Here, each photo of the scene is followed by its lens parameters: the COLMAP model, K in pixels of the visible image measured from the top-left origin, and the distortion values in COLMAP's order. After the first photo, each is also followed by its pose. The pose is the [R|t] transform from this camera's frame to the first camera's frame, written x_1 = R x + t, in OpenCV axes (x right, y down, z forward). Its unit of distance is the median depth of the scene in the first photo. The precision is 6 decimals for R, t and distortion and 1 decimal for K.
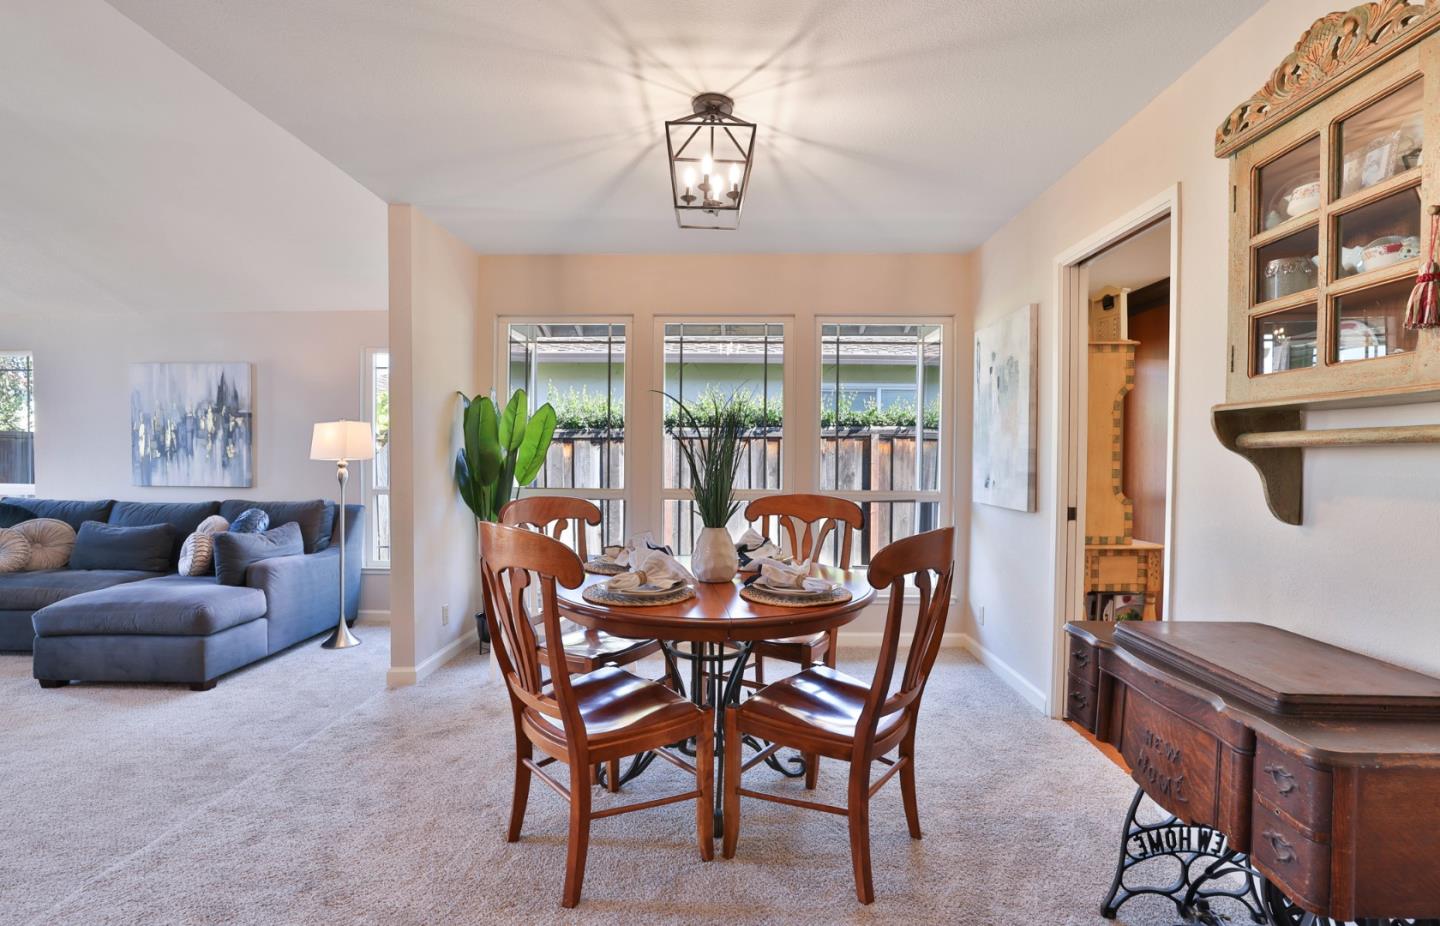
lens RADIAL K [[697.3, 0, 720.0], [0, 697.3, 463.0], [0, 0, 1]] dist [0.018314, 0.000416]
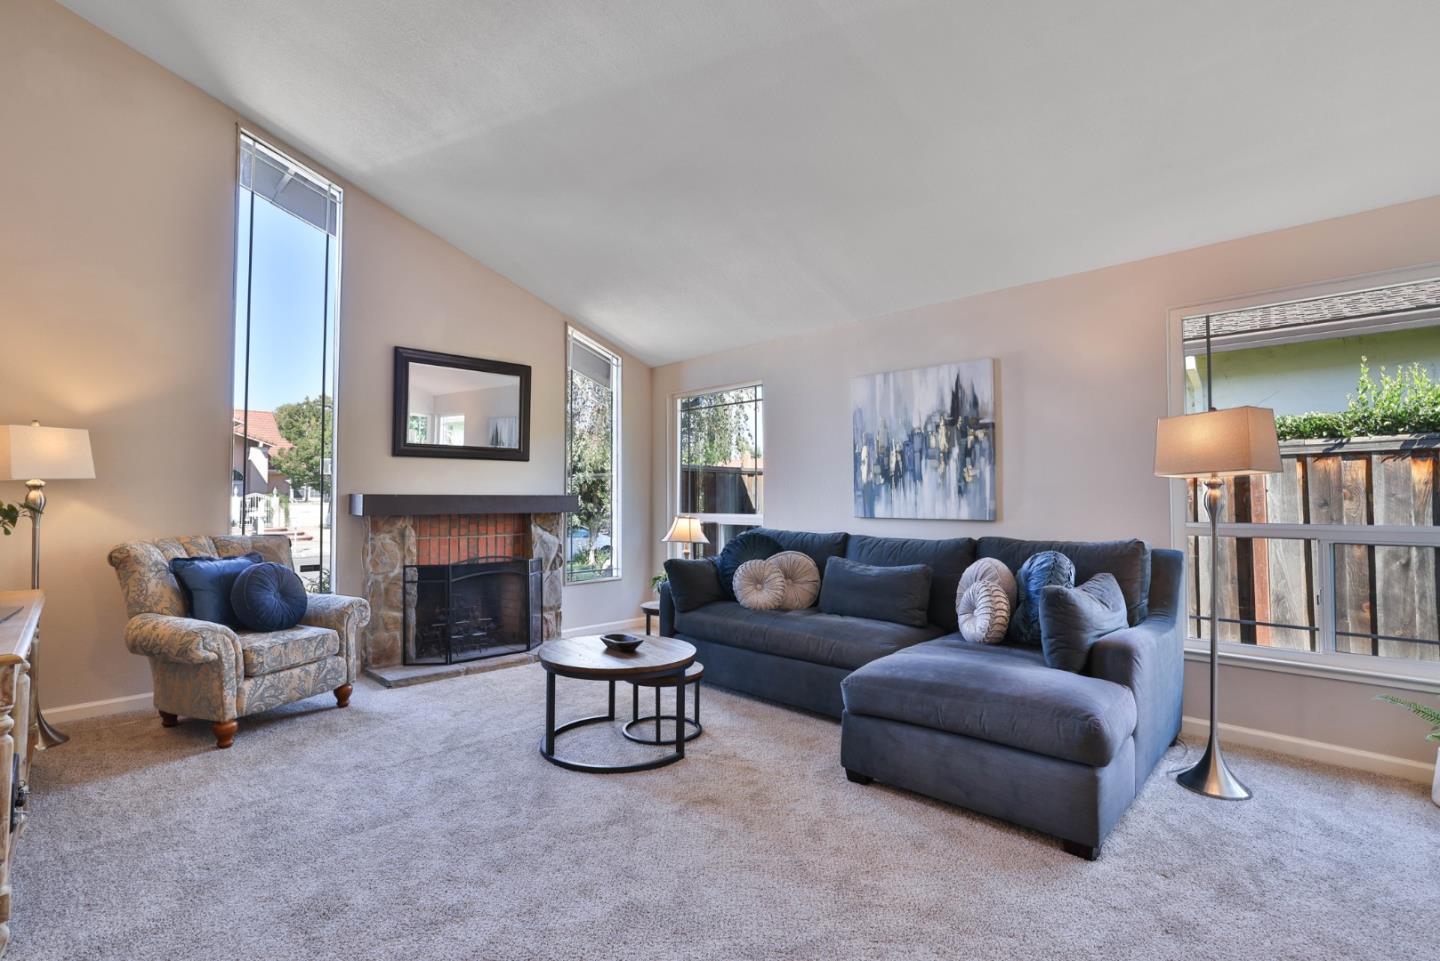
lens RADIAL K [[653.8, 0, 720.0], [0, 653.8, 480.5], [0, 0, 1]] dist [-0.049640, 0.016558]
pose [[0.769032, -0.023115, -0.638792, -0.449555], [-0.004414, 0.999130, -0.041468, 0.021417], [0.639195, 0.034710, 0.768261, 0.276147]]
